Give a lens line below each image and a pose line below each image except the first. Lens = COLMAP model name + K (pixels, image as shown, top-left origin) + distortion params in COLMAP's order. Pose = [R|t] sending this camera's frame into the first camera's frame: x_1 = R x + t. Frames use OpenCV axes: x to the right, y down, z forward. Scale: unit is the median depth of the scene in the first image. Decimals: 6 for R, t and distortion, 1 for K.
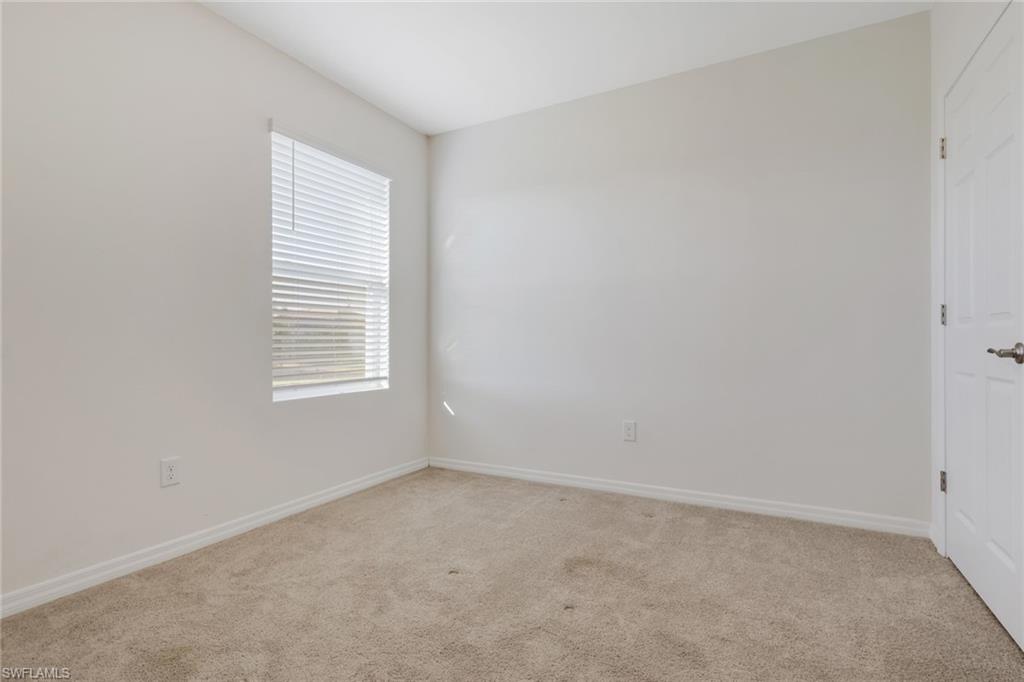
lens RADIAL K [[486.1, 0, 514.4], [0, 486.1, 345.1], [0, 0, 1]] dist [-0.001772, -0.000213]
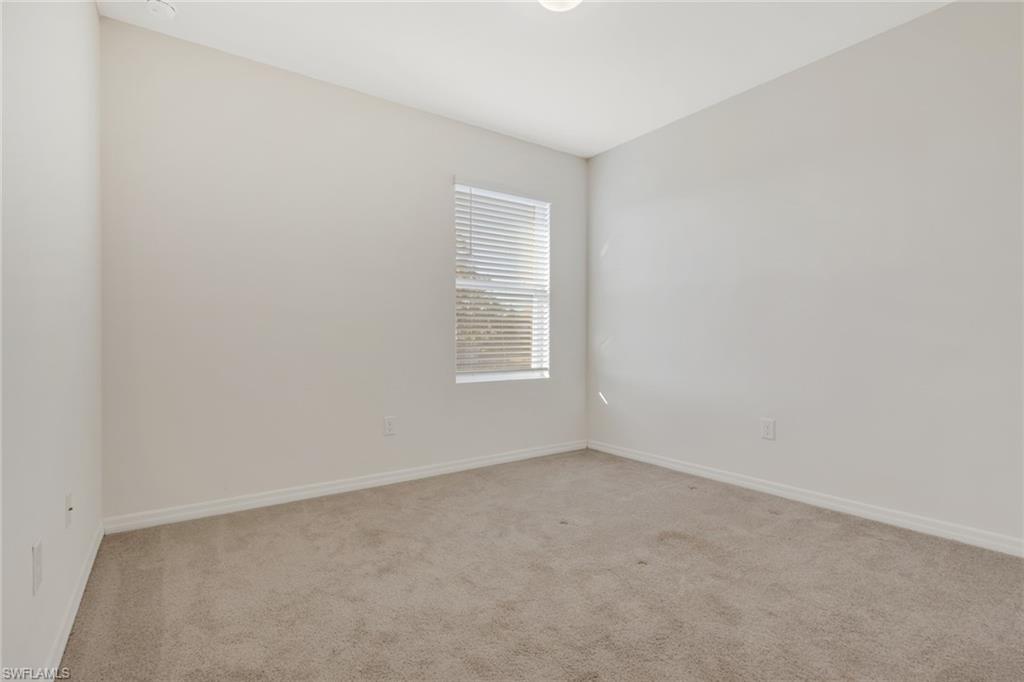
lens RADIAL K [[486.1, 0, 509.6], [0, 486.1, 341.1], [0, 0, 1]] dist [-0.001772, -0.000213]
pose [[0.894394, 0.003154, -0.447269, 0.234829], [-0.003894, 0.999992, -0.000737, -0.000208], [0.447263, 0.002401, 0.894399, -0.141136]]
